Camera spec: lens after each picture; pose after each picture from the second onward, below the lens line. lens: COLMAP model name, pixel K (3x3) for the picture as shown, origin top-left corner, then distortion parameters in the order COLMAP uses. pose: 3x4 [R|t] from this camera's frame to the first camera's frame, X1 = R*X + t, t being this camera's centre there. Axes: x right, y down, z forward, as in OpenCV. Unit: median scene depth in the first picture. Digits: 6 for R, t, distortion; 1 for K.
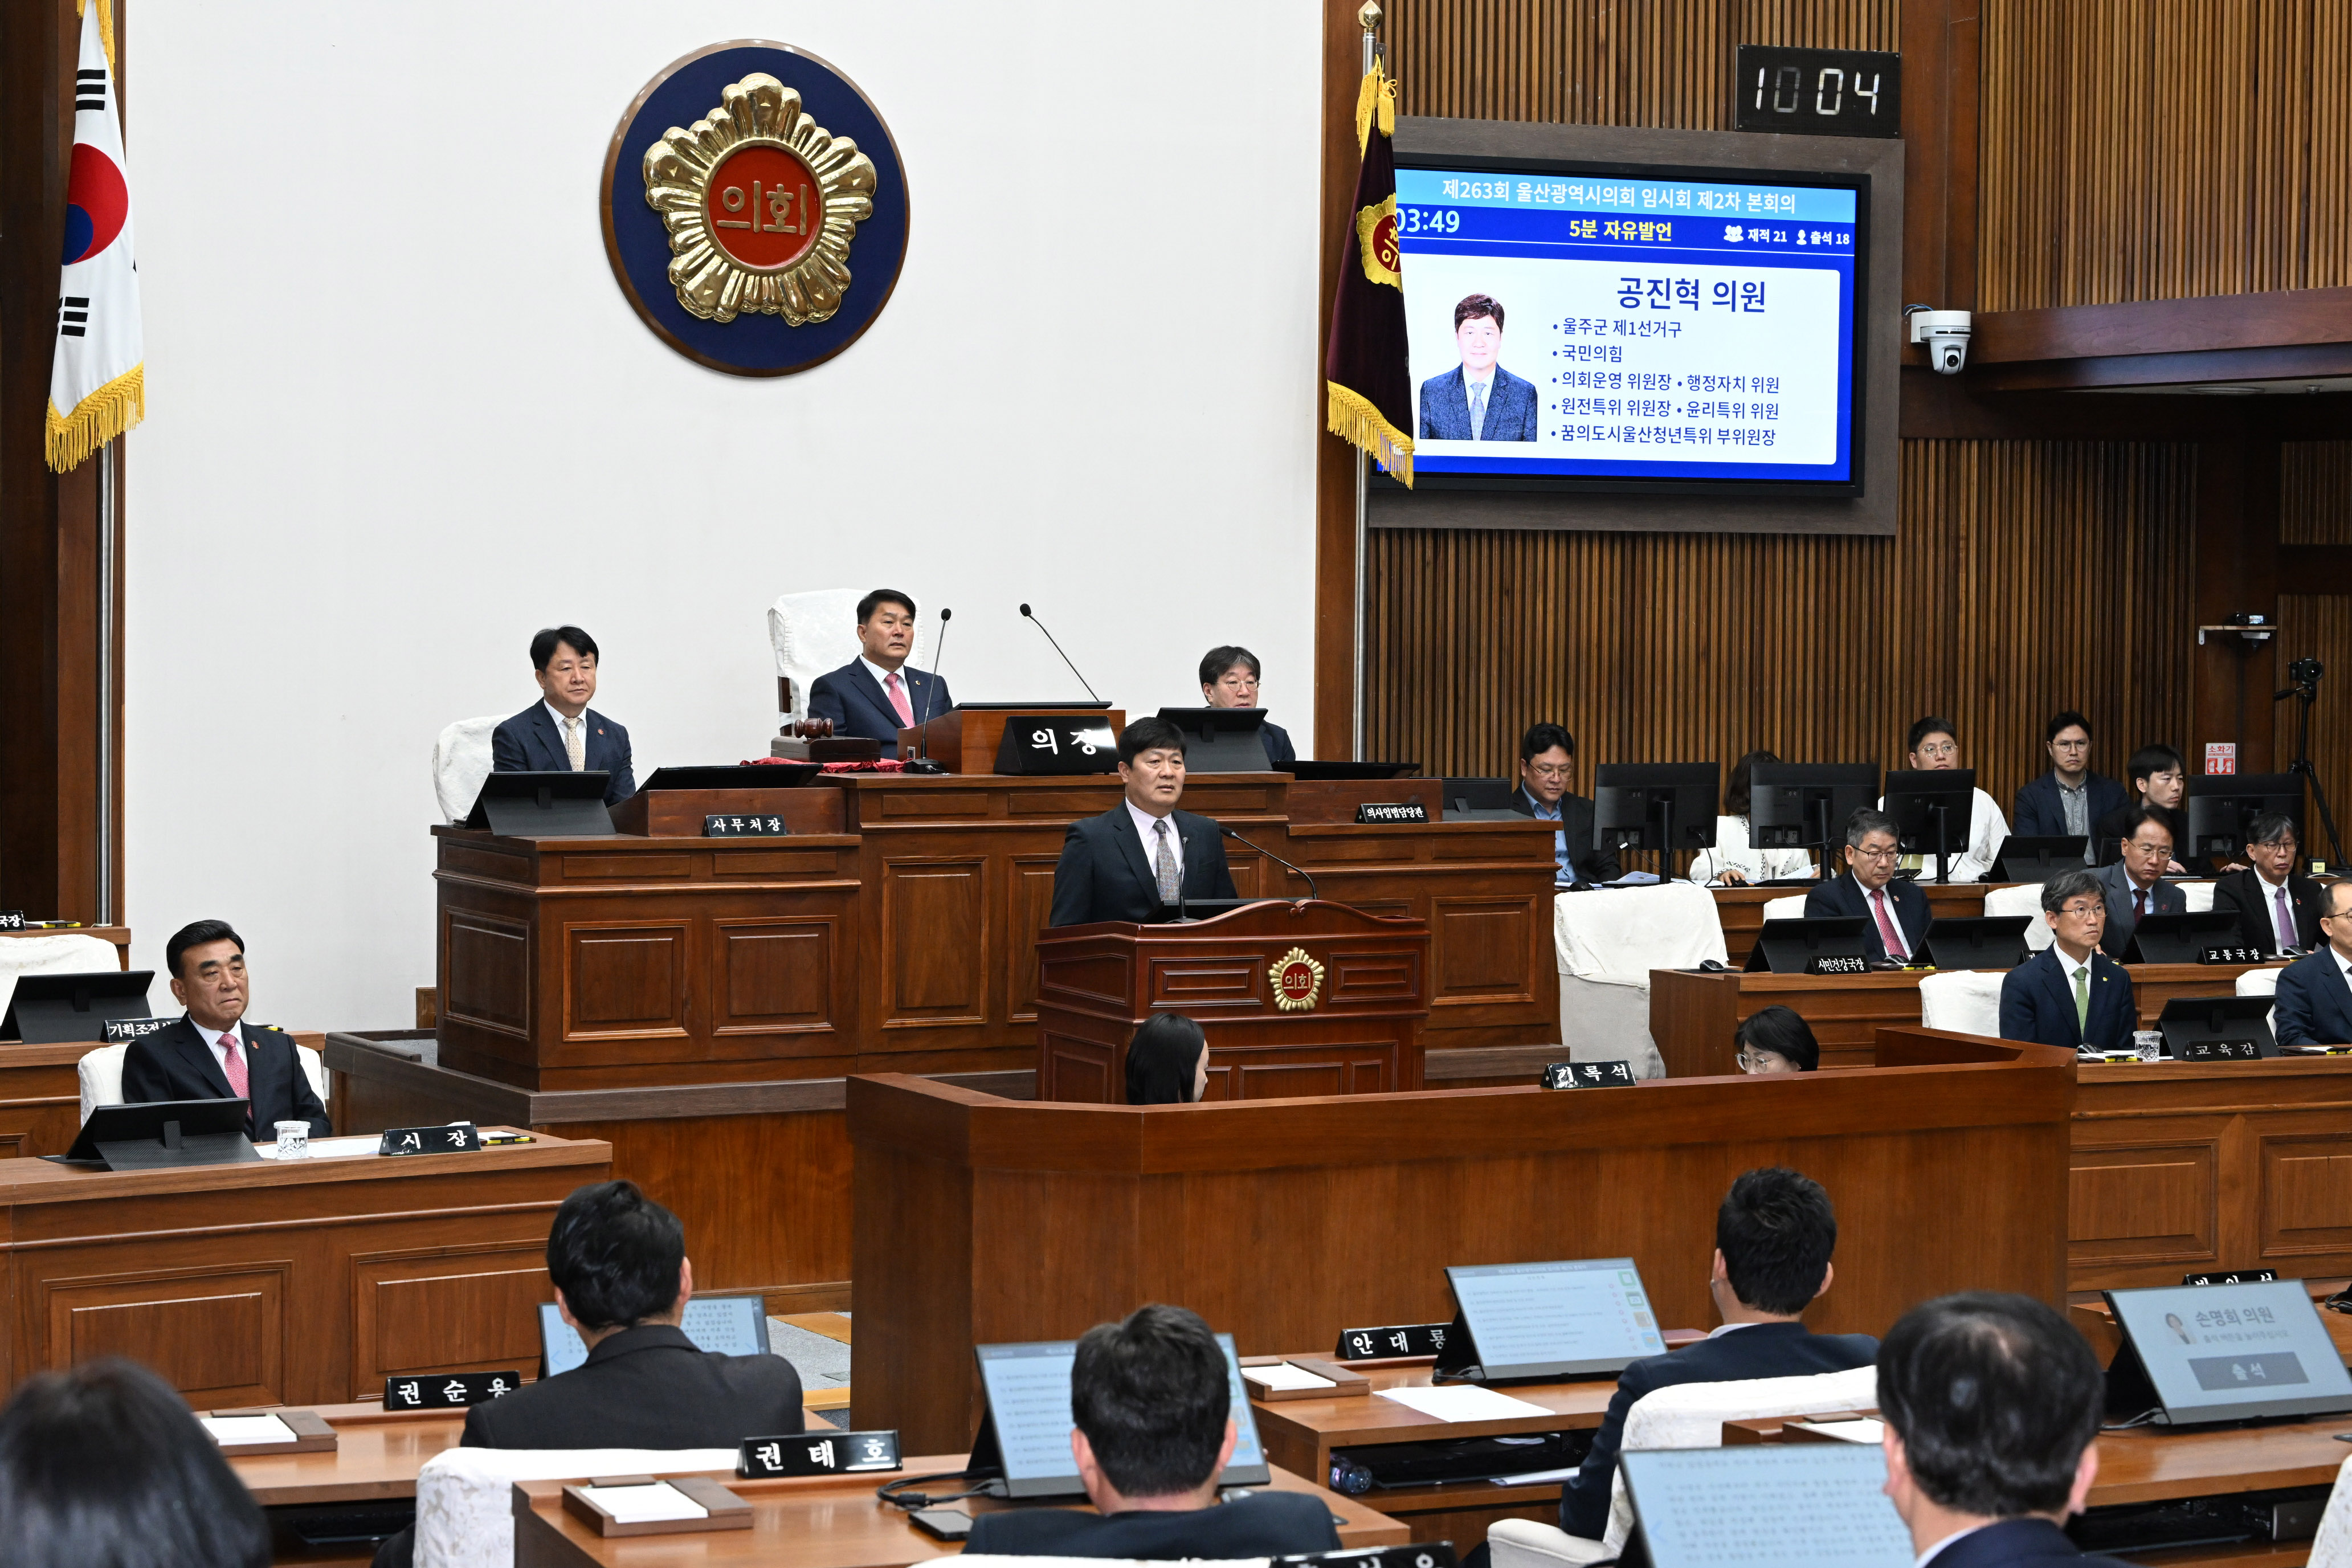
lens RADIAL K [[4664.7, 0, 1176.0], [0, 4664.7, 784.0], [0, 0, 1]] dist [0.001241, -0.003098]
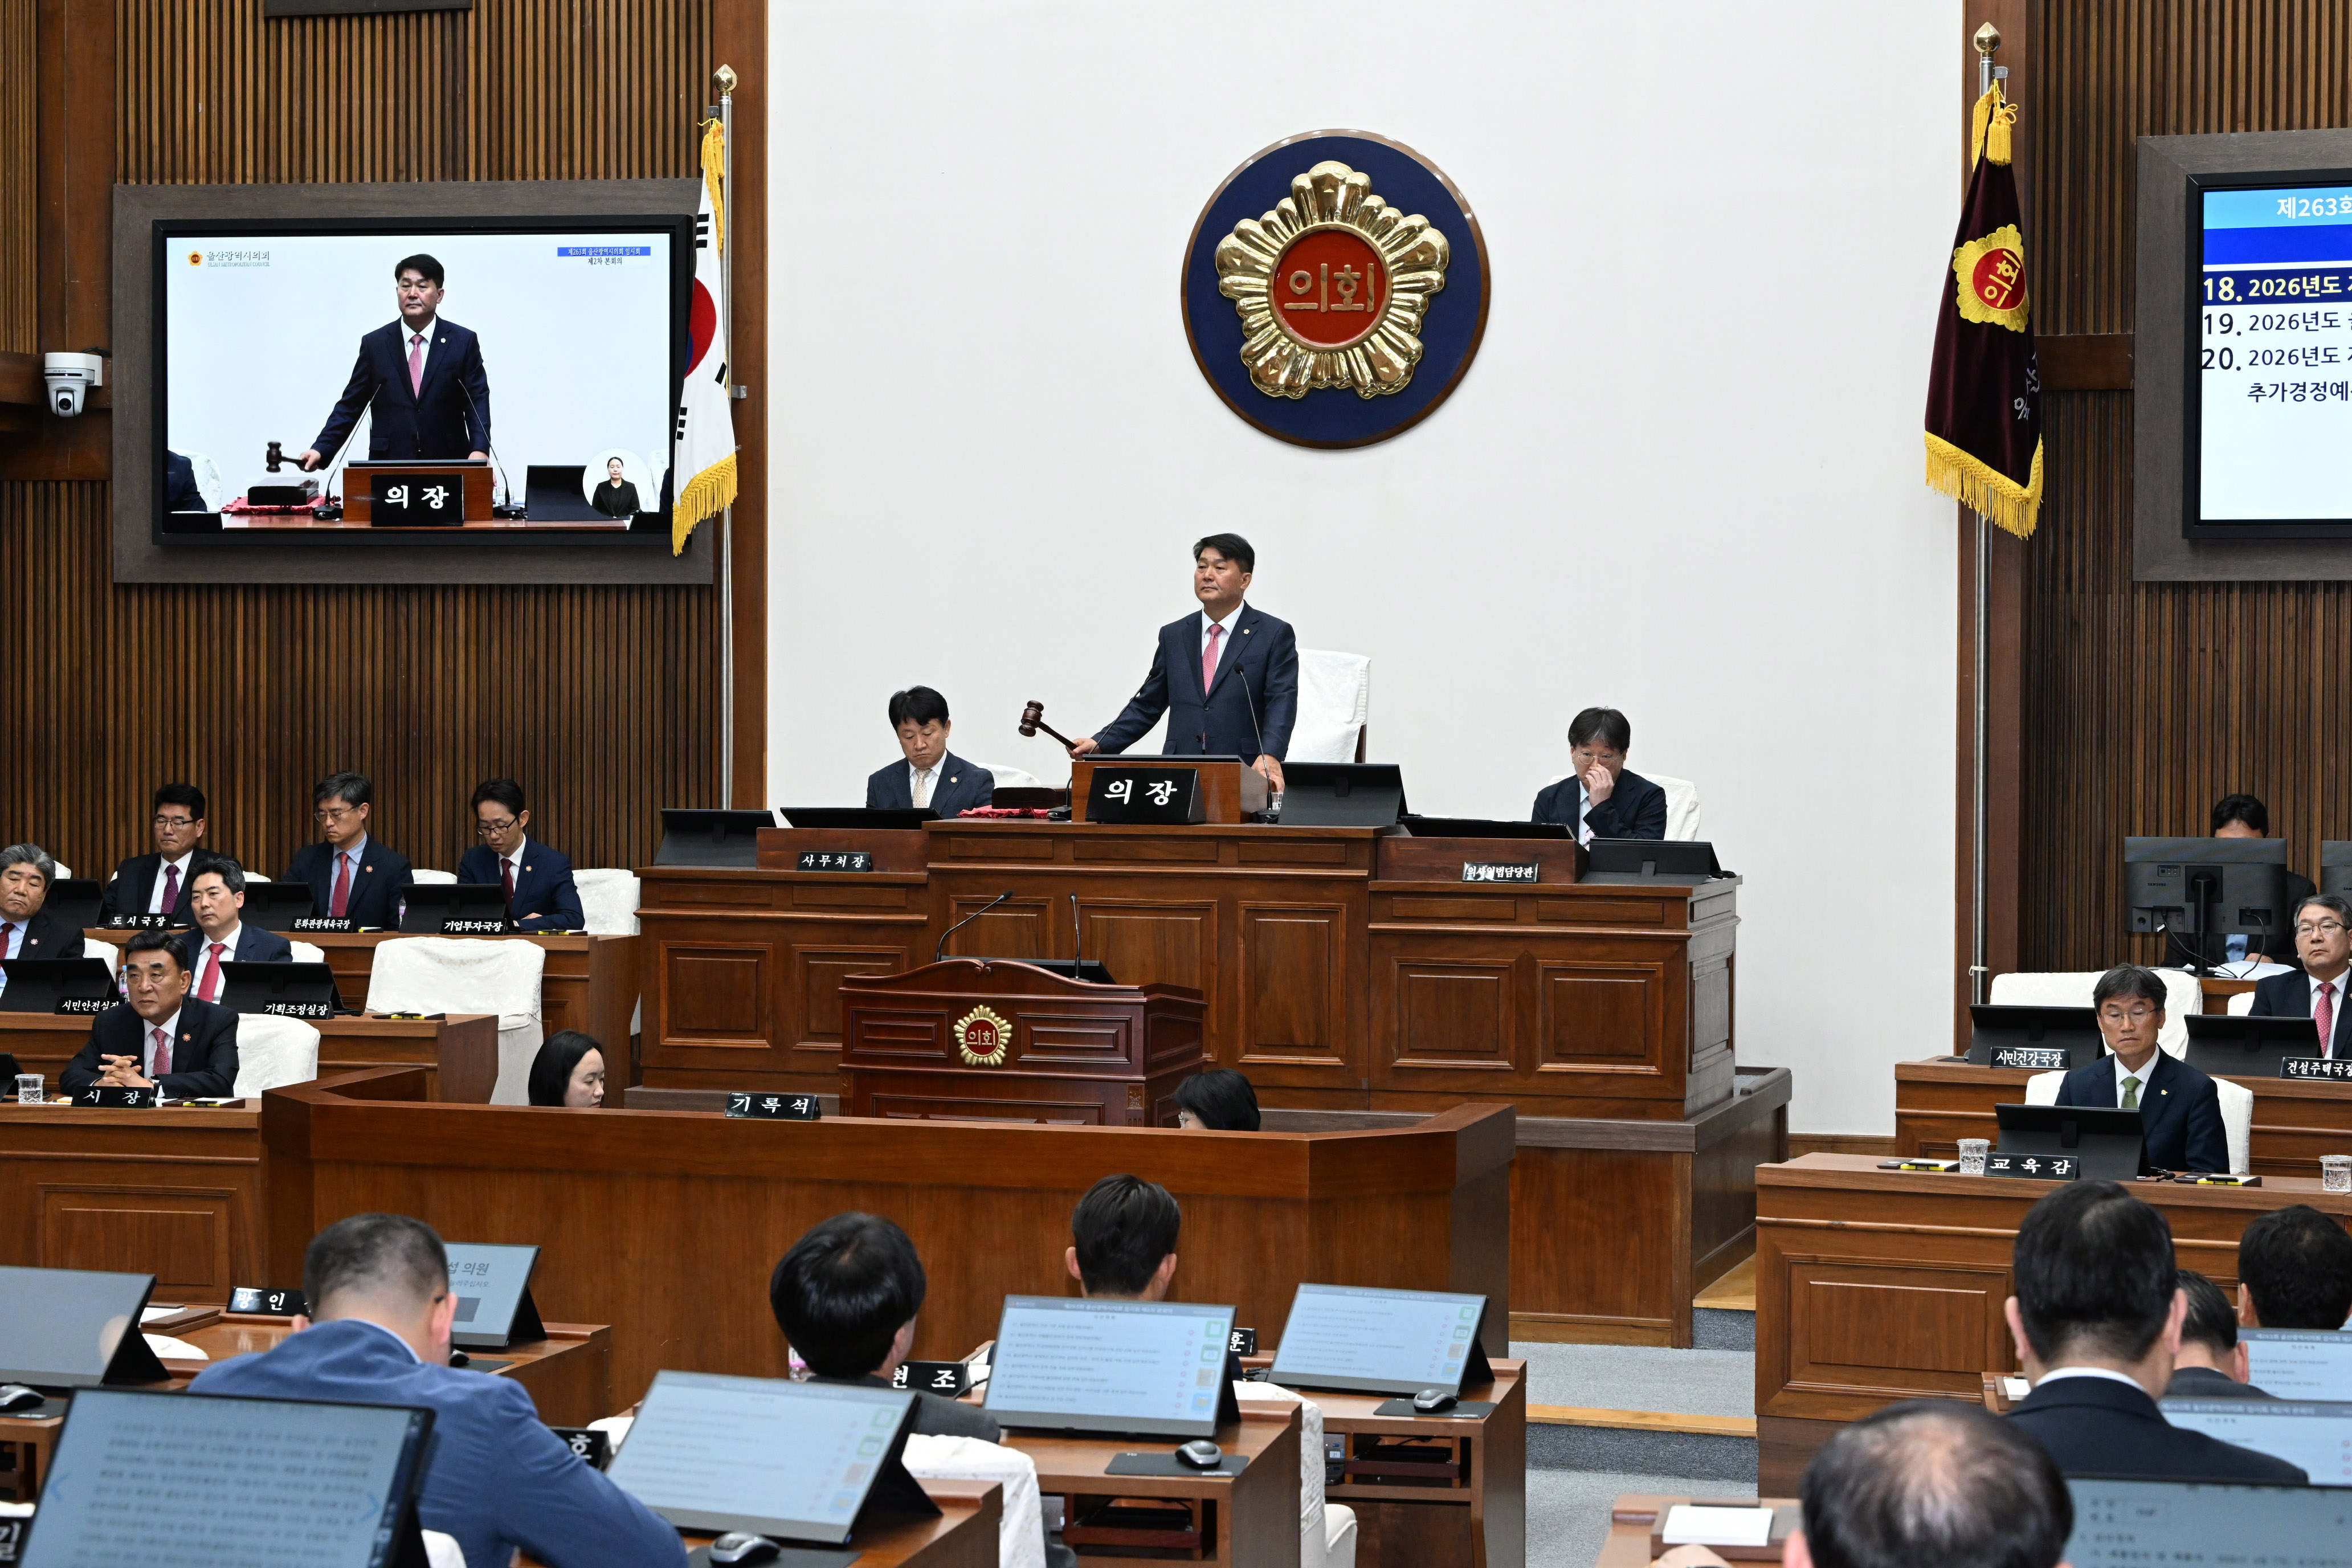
lens RADIAL K [[4664.7, 0, 1176.0], [0, 4664.7, 784.0], [0, 0, 1]] dist [0.001241, -0.003098]
pose [[0.696682, 0.013322, -0.717257, 0.644759], [-0.026948, 0.999608, -0.007608, -0.002798], [0.716874, 0.024629, 0.696768, 0.244416]]
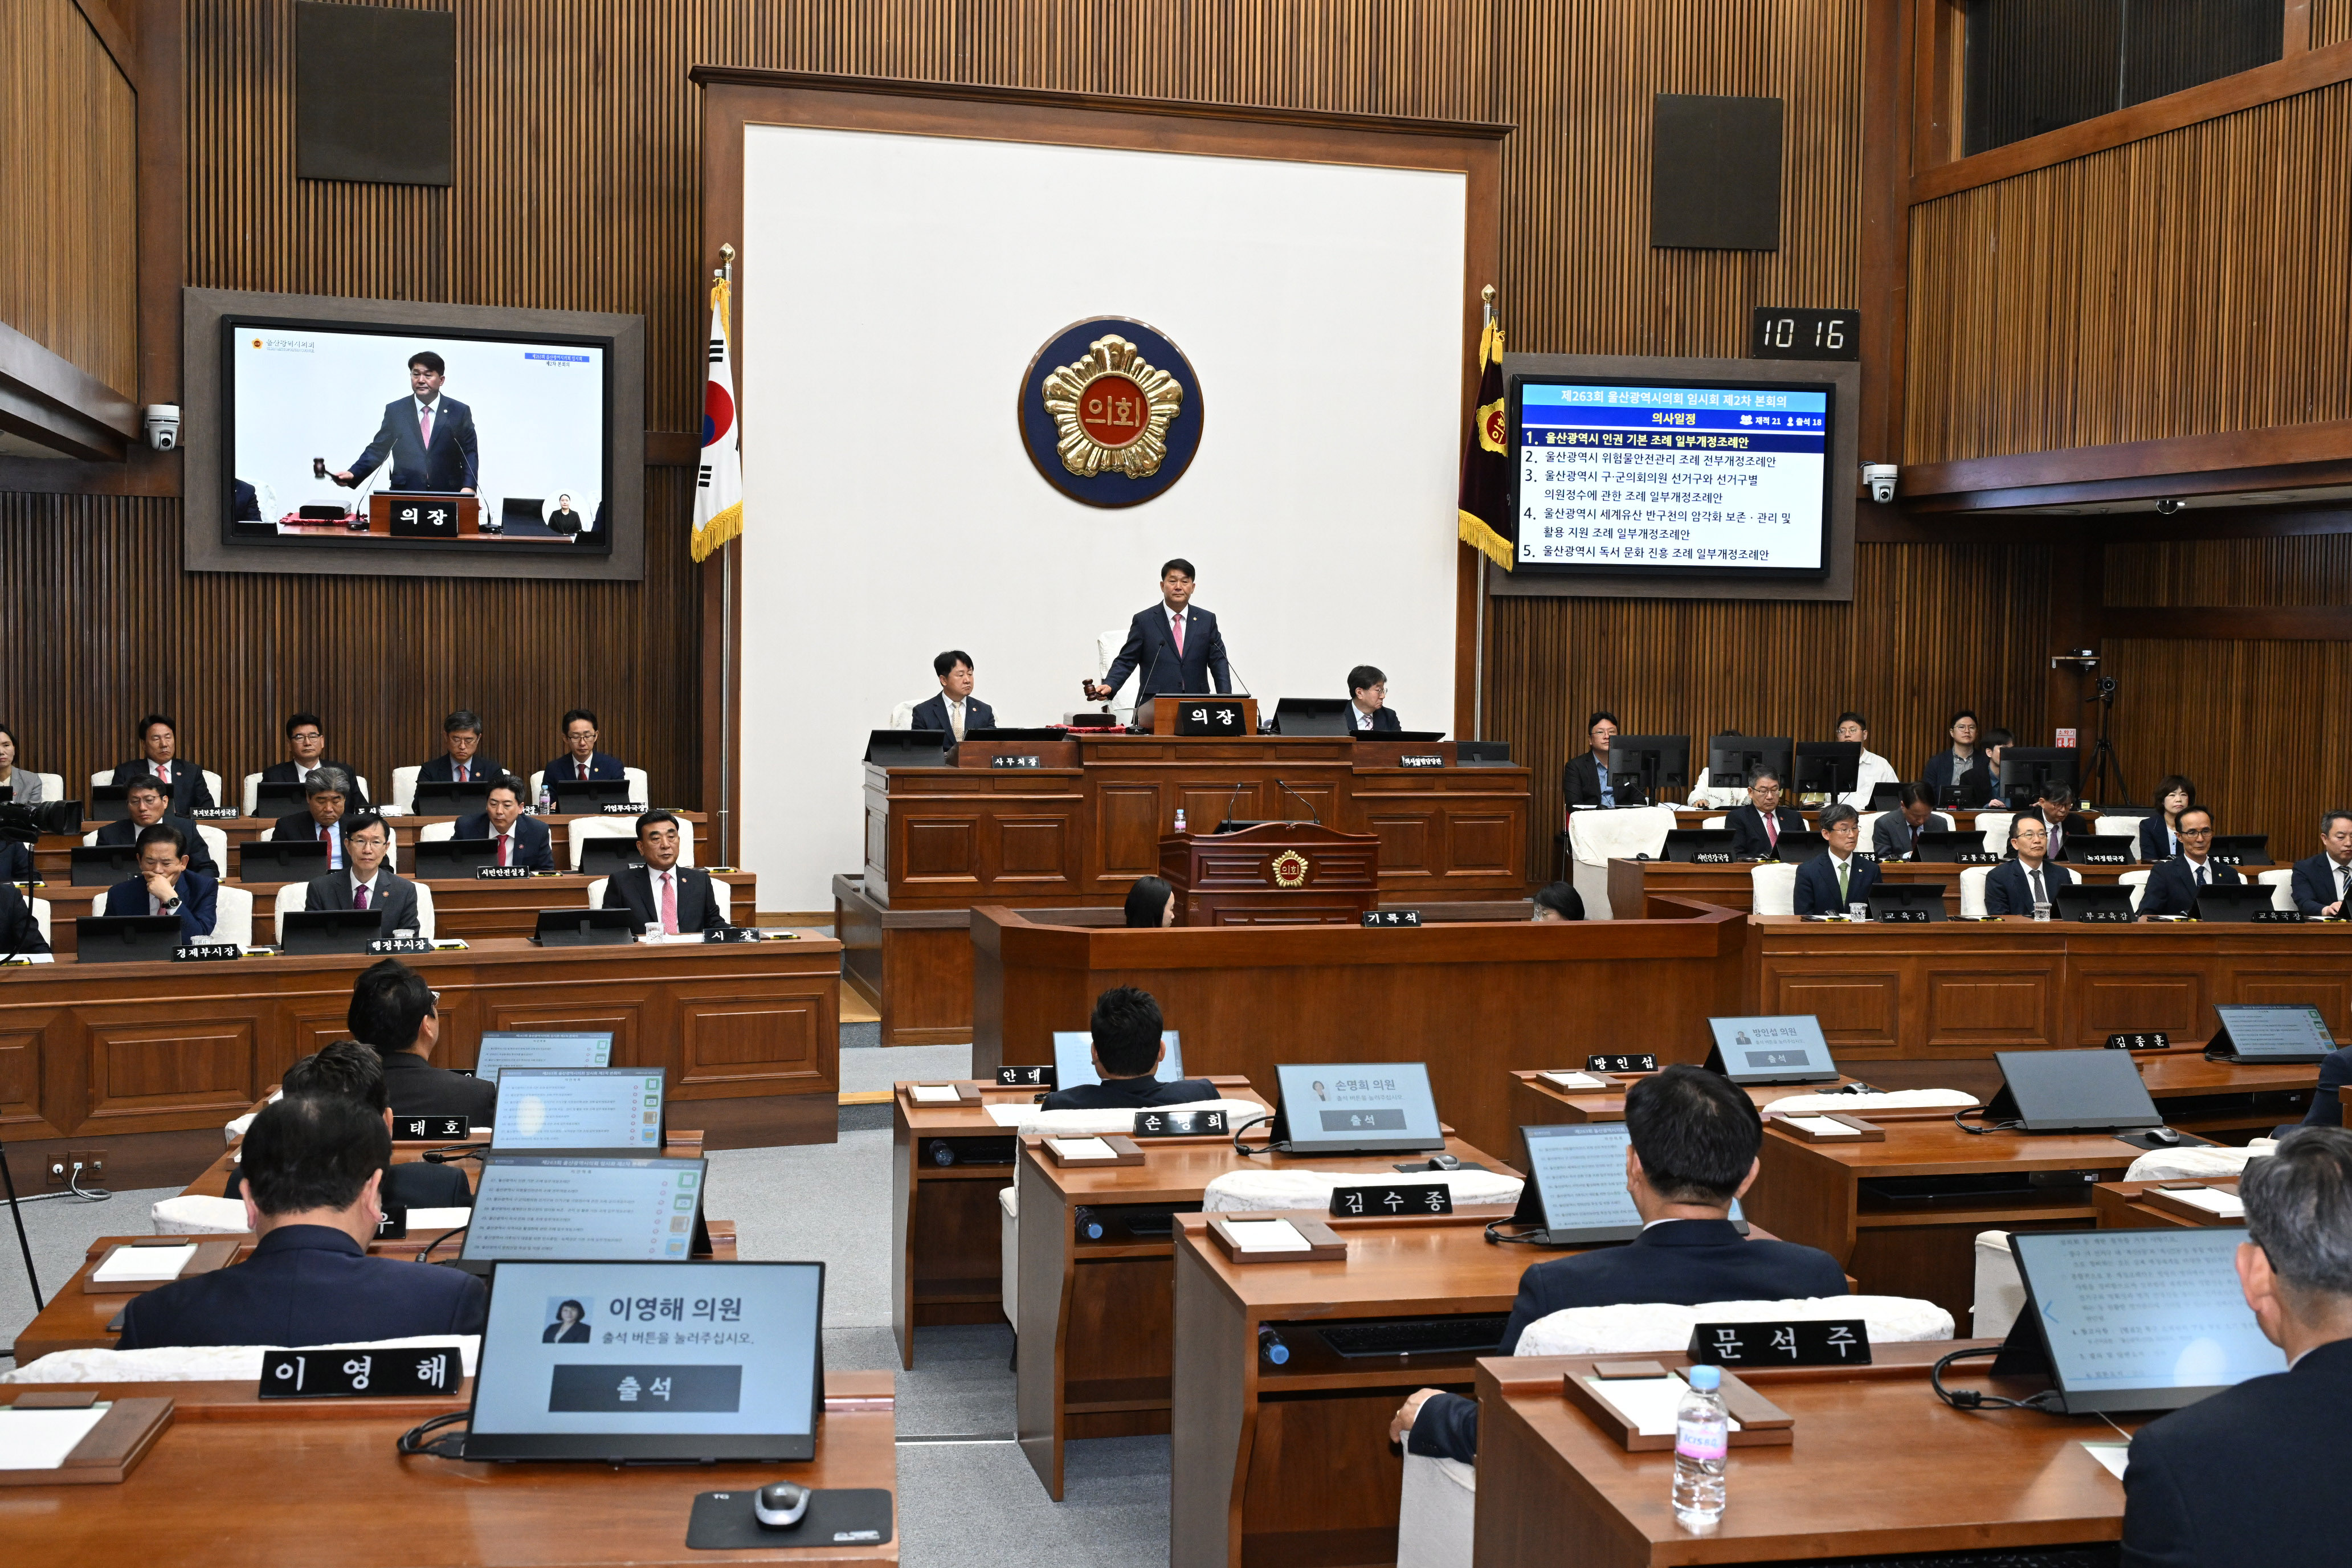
lens RADIAL K [[2561.6, 0, 1176.0], [0, 2561.6, 784.0], [0, 0, 1]] dist [0.000553, -0.018388]
pose [[0.971227, 0.018516, -0.237433, 0.165992], [-0.014817, 0.999740, 0.017355, -0.000462], [0.237693, -0.013337, 0.971249, 0.067551]]
